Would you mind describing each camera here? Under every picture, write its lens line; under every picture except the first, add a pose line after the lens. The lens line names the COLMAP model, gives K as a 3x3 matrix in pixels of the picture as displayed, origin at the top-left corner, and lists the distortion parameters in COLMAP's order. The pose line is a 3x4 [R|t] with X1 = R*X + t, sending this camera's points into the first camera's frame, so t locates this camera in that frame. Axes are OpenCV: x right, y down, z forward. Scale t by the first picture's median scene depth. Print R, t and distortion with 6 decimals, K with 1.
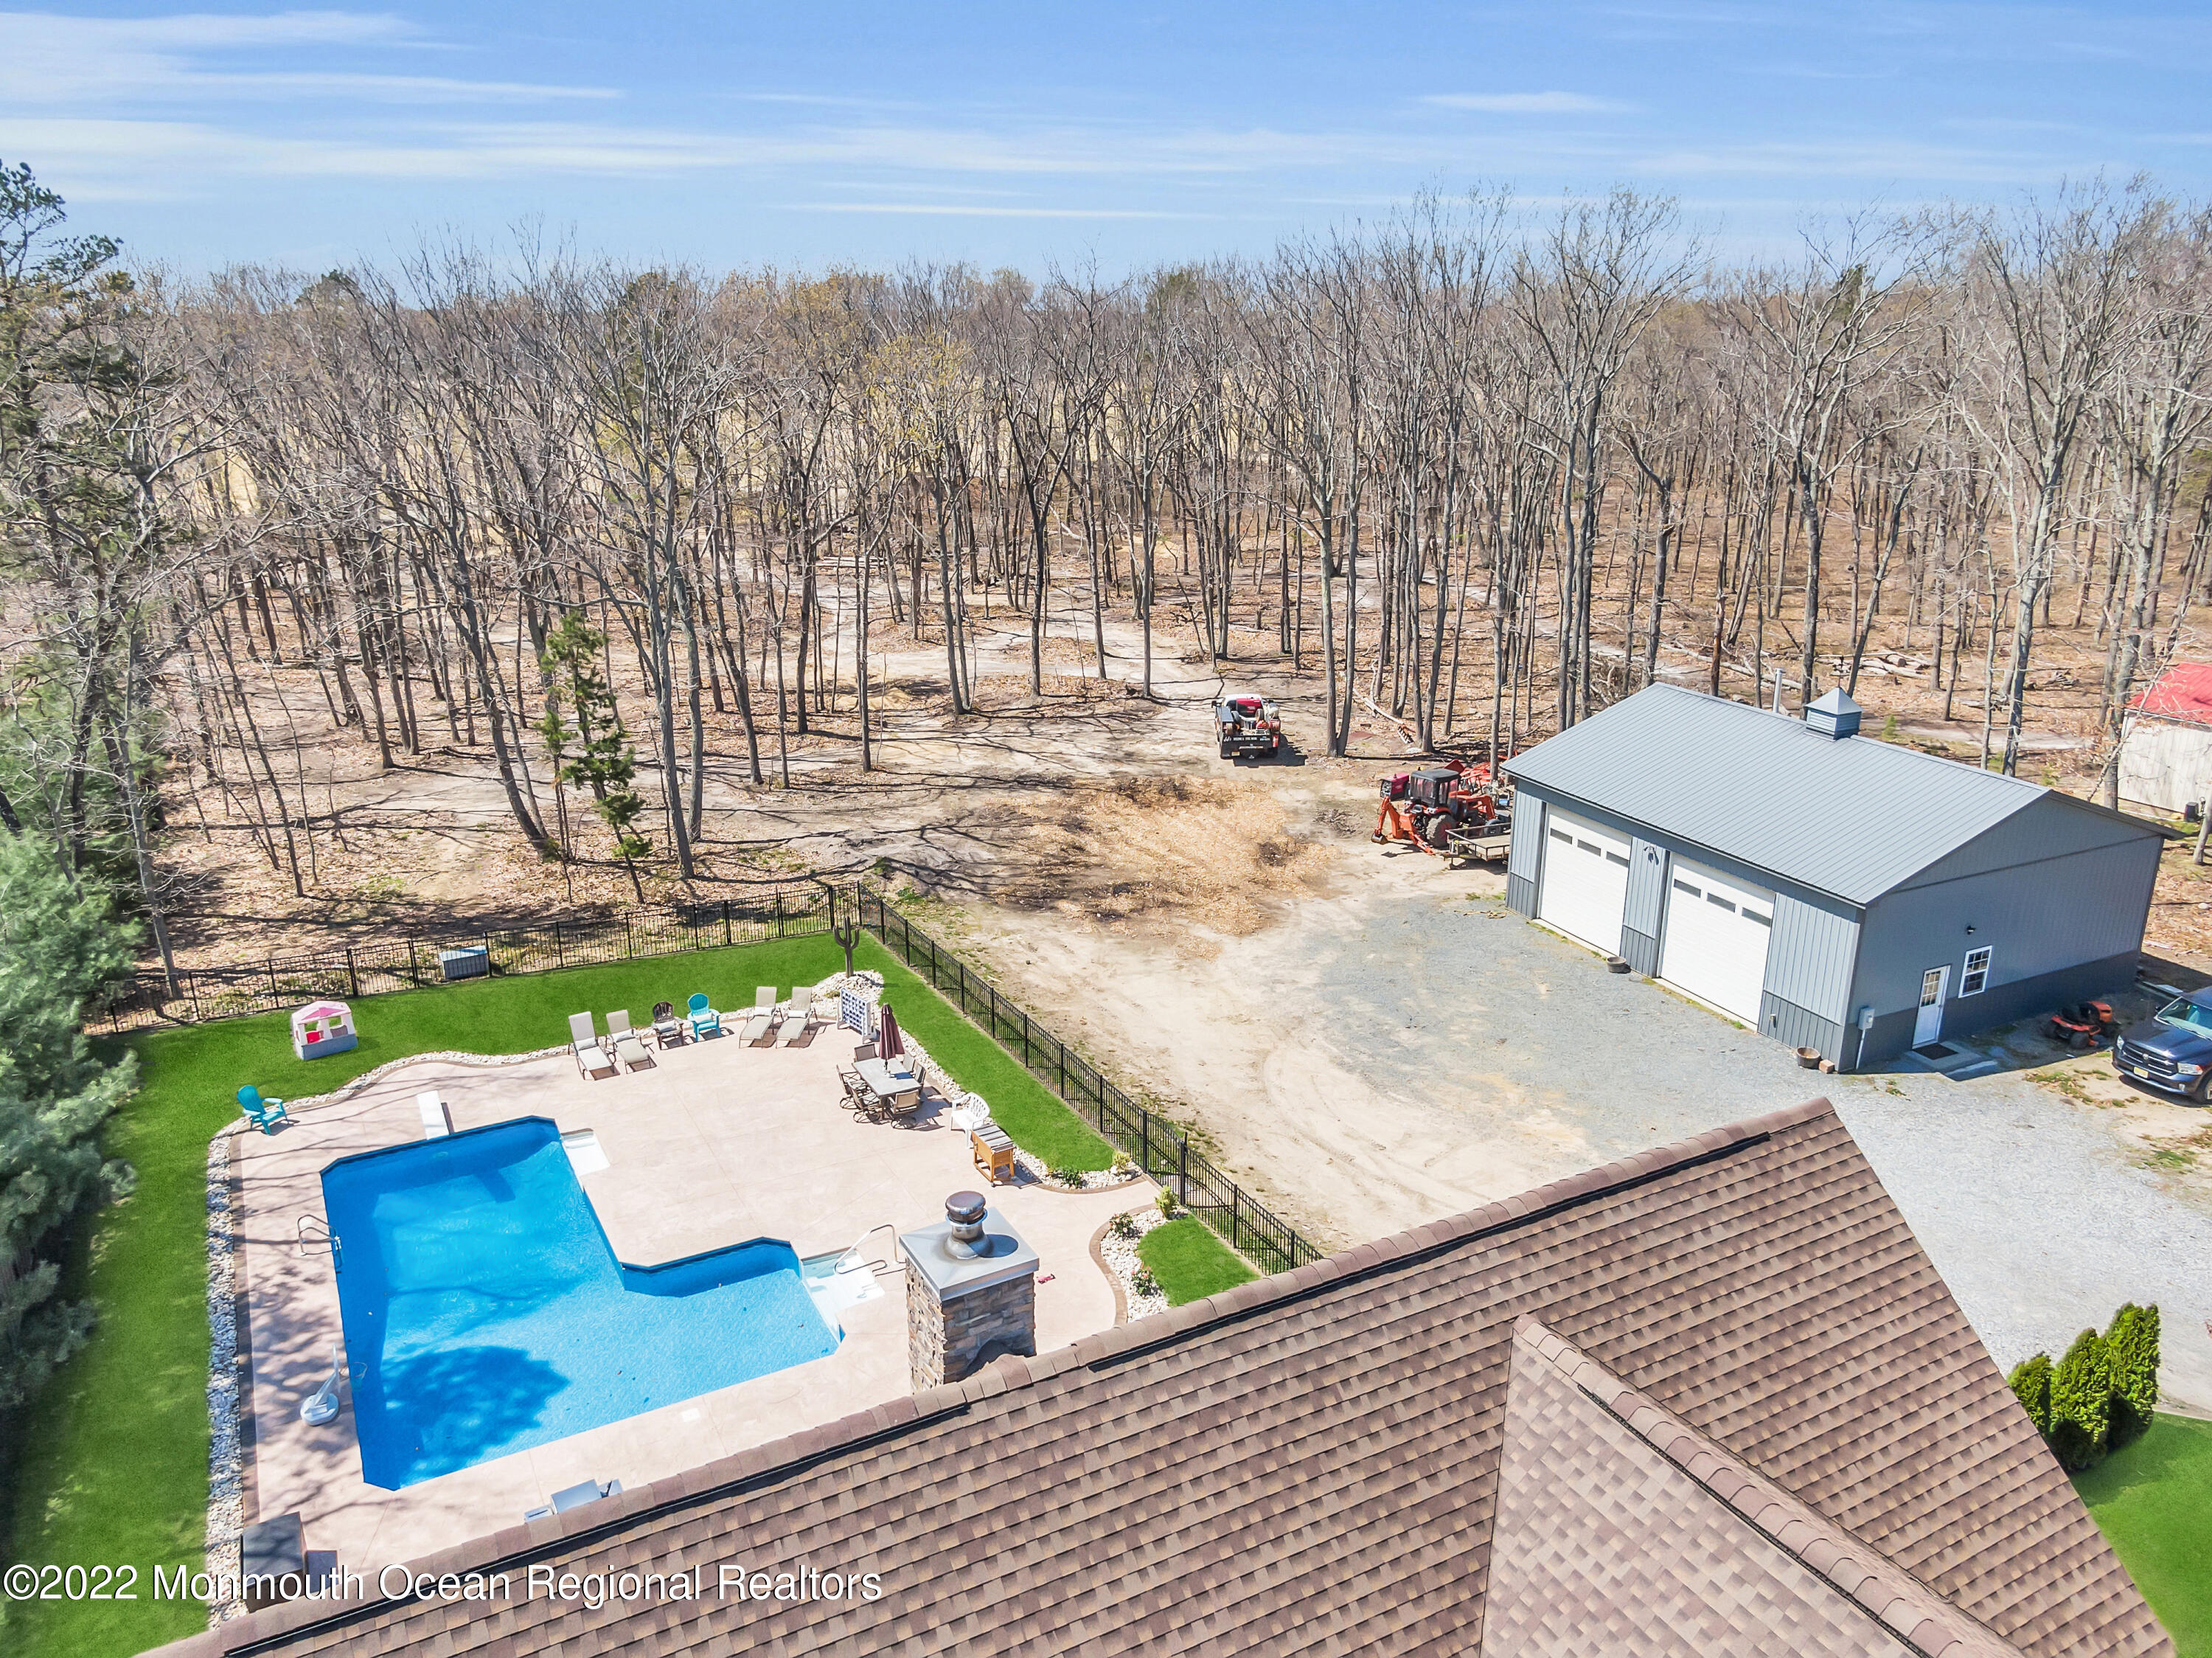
lens RADIAL K [[1584.4, 0, 1106.0], [0, 1584.4, 829.0], [0, 0, 1]] dist [0.028478, -0.042585]
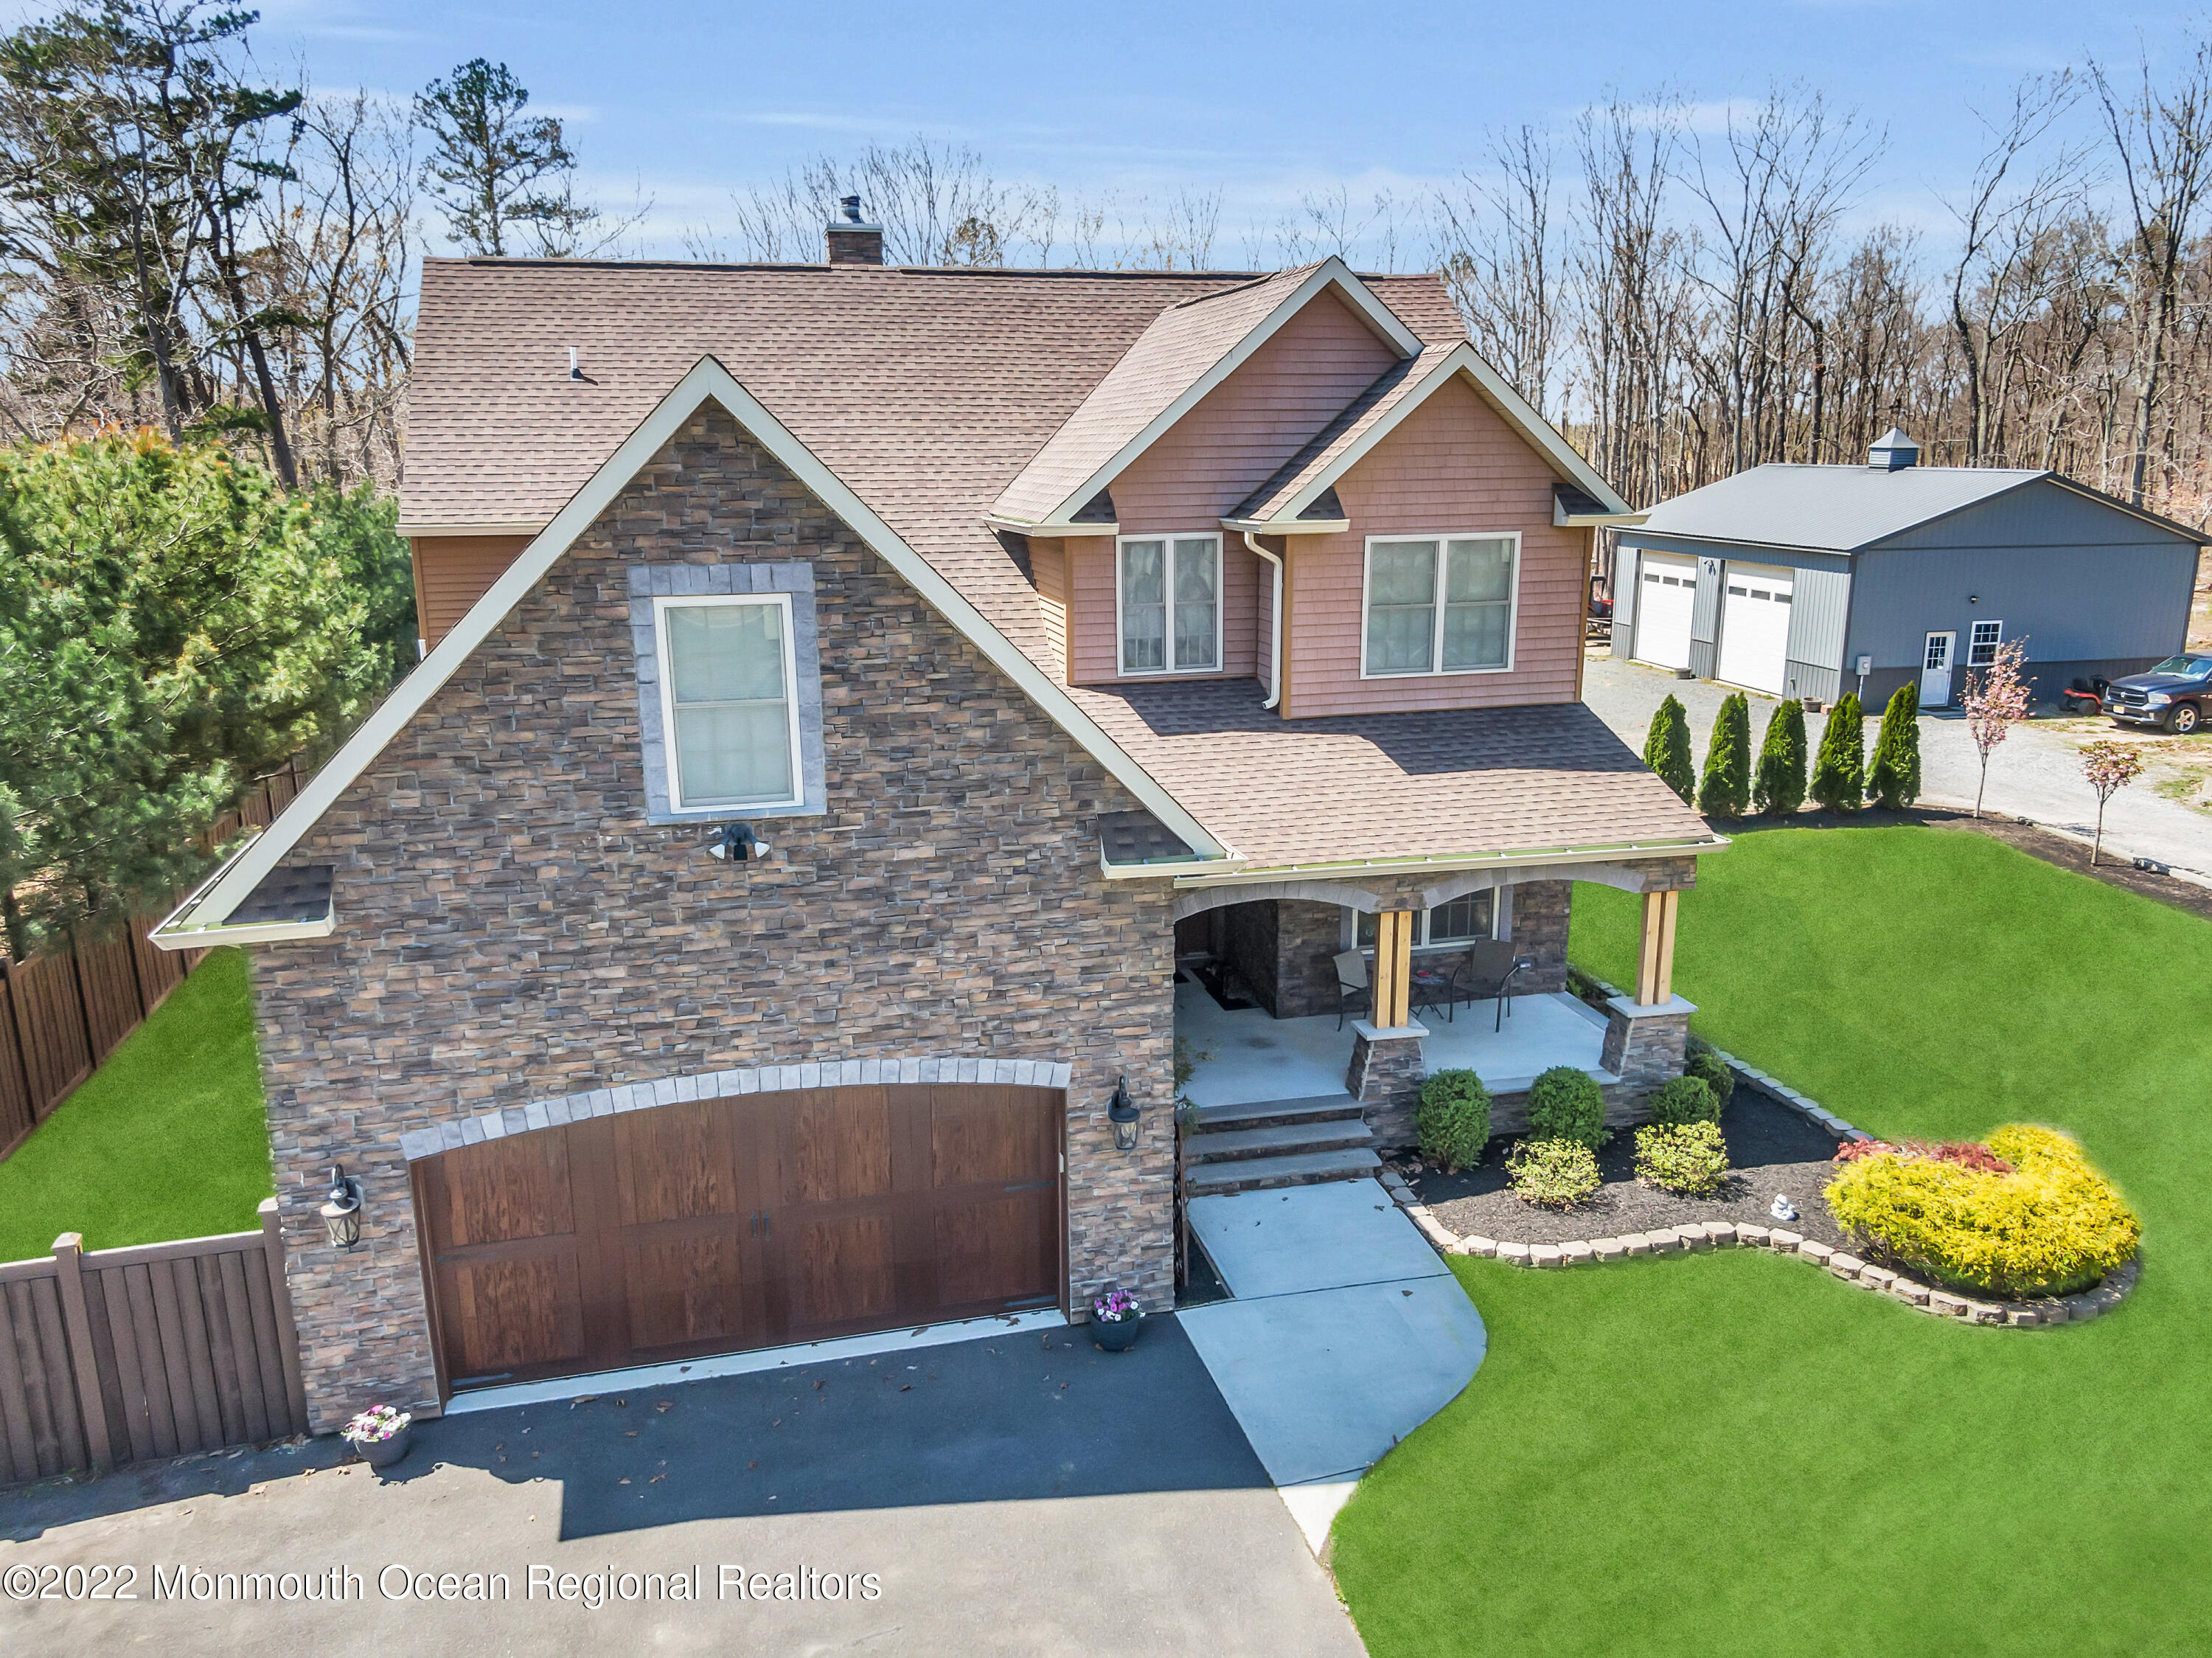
lens RADIAL K [[1584.4, 0, 1106.0], [0, 1584.4, 829.0], [0, 0, 1]] dist [0.028478, -0.042585]
pose [[0.968058, 0.058540, -0.243798, 0.212009], [-0.079188, 0.993976, -0.075765, 0.328570], [0.237894, 0.092650, 0.966862, -0.203136]]
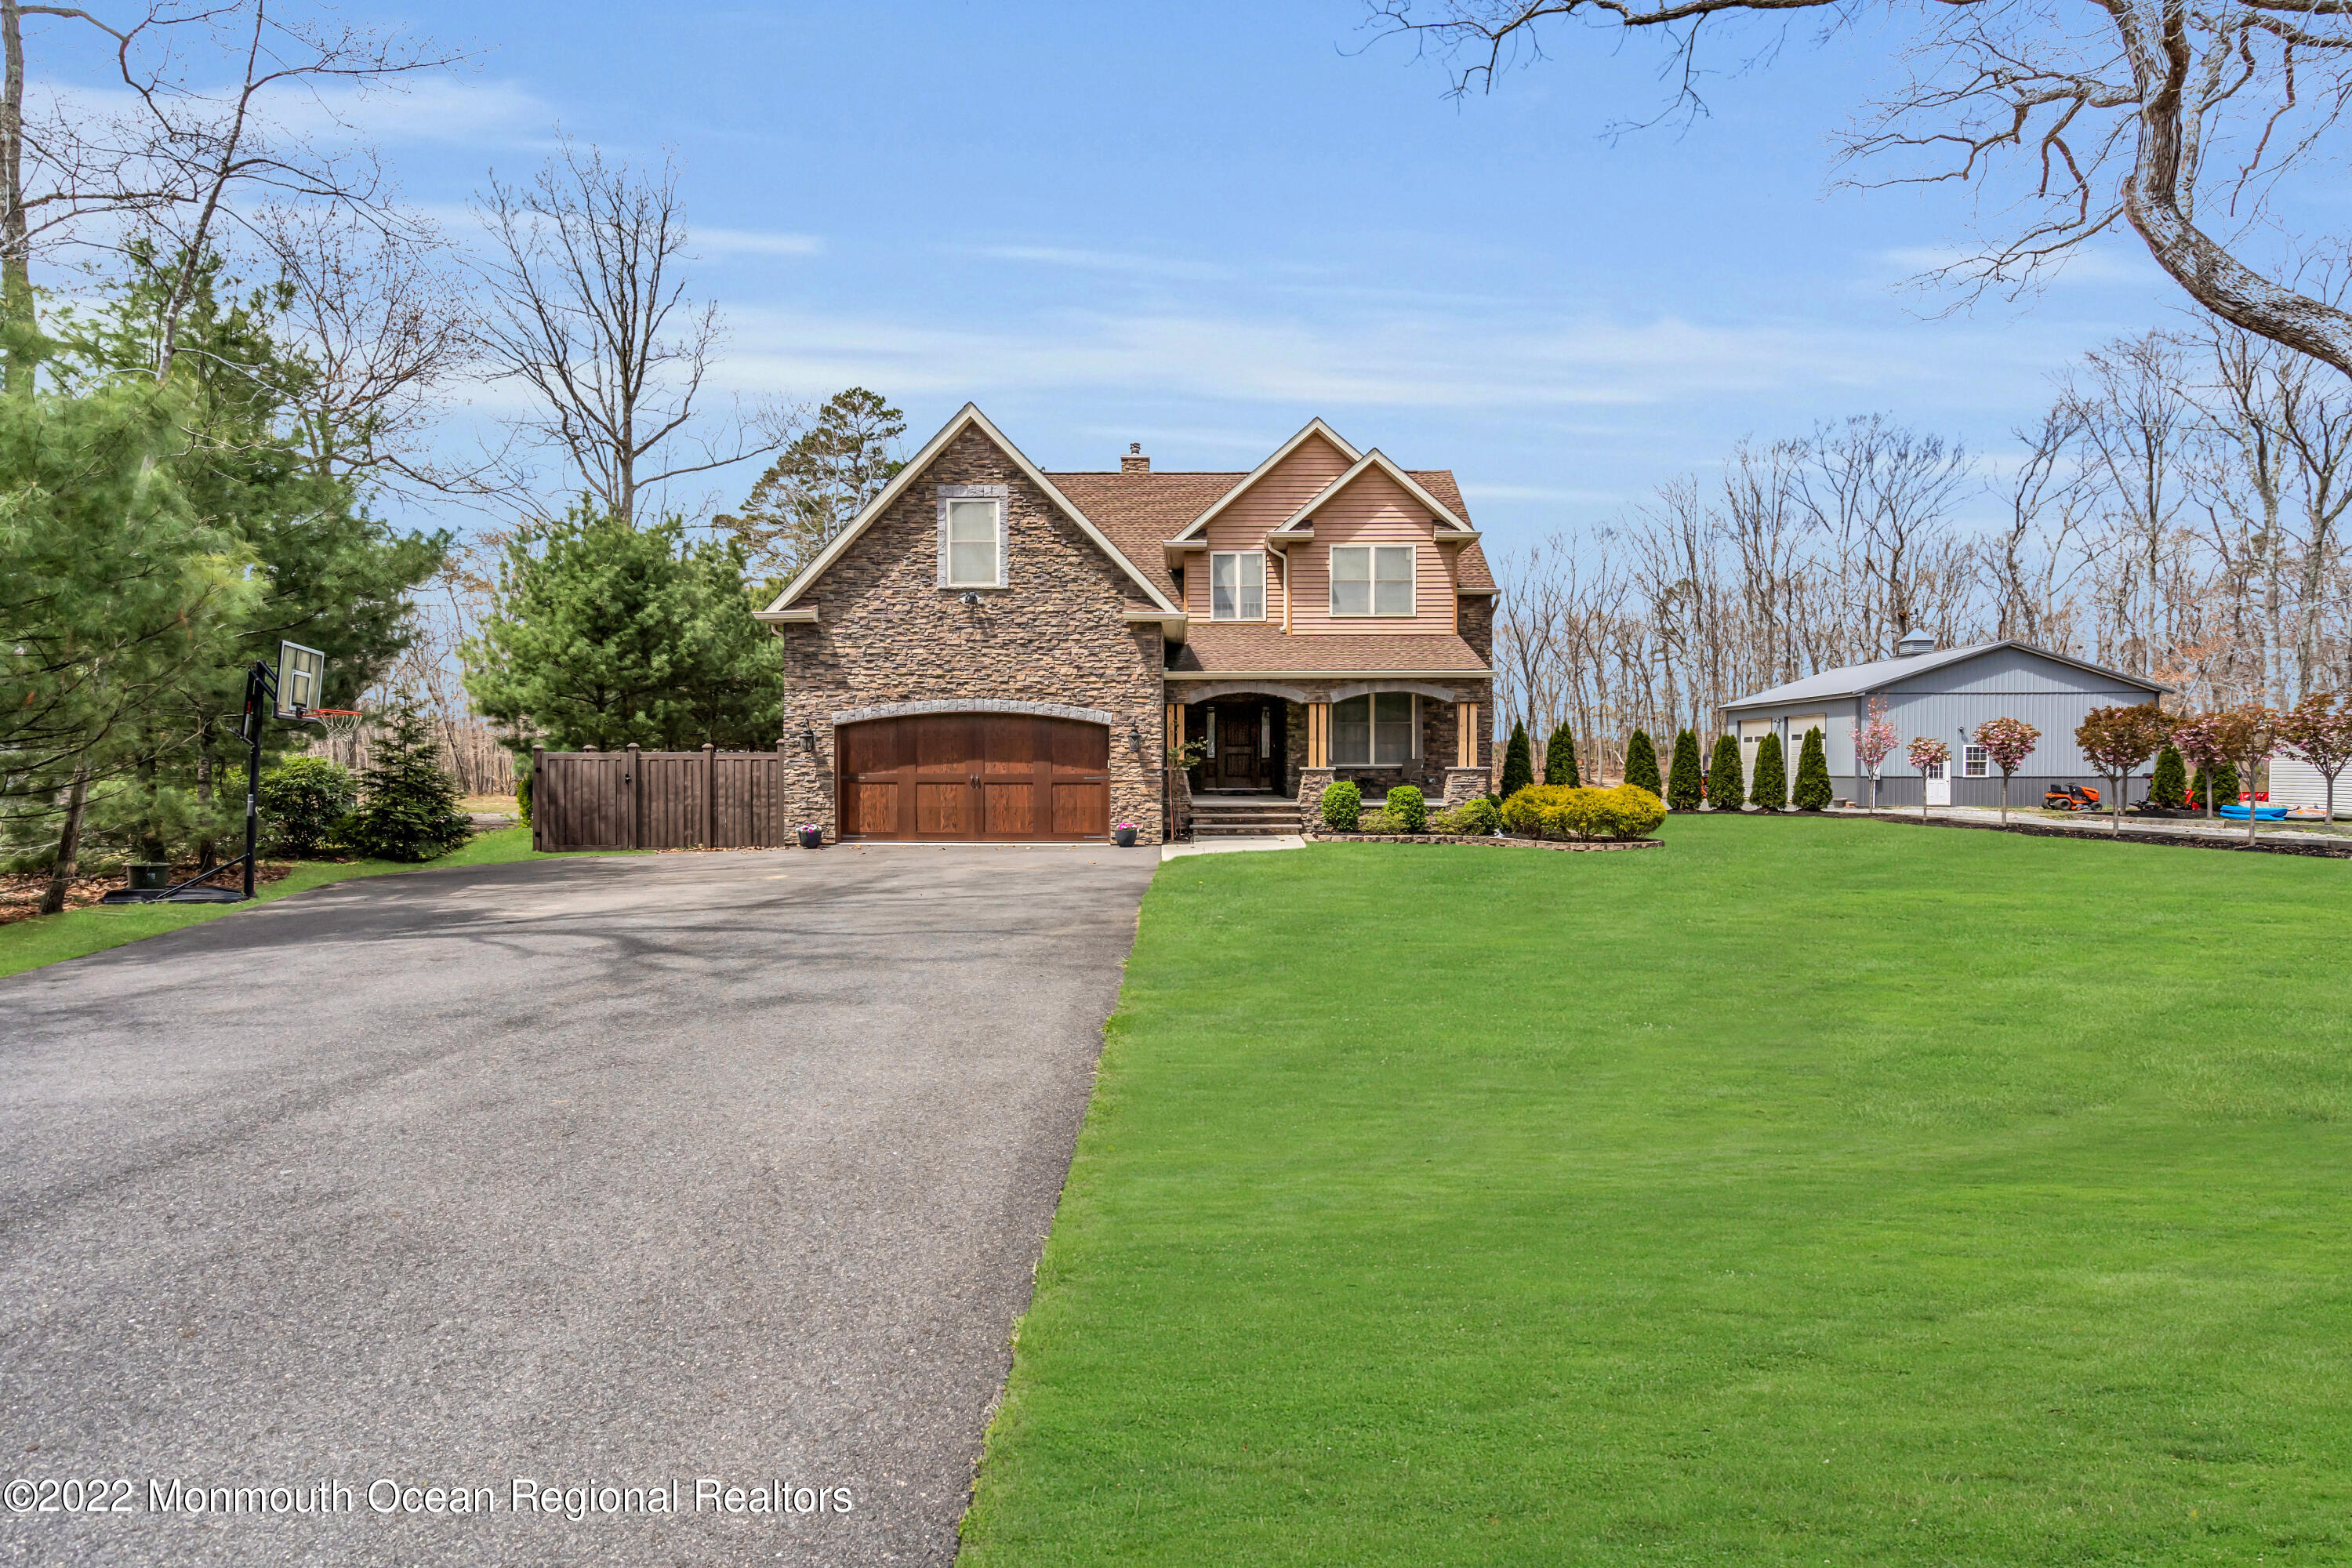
lens RADIAL K [[1157.2, 0, 1169.2], [0, 1157.2, 779.5], [0, 0, 1]] dist [-0.000592, 0.001380]
pose [[0.866816, 0.014014, -0.498431, 0.403484], [-0.166427, 0.950414, -0.262709, 0.506122], [0.470034, 0.310673, 0.826166, -0.293171]]
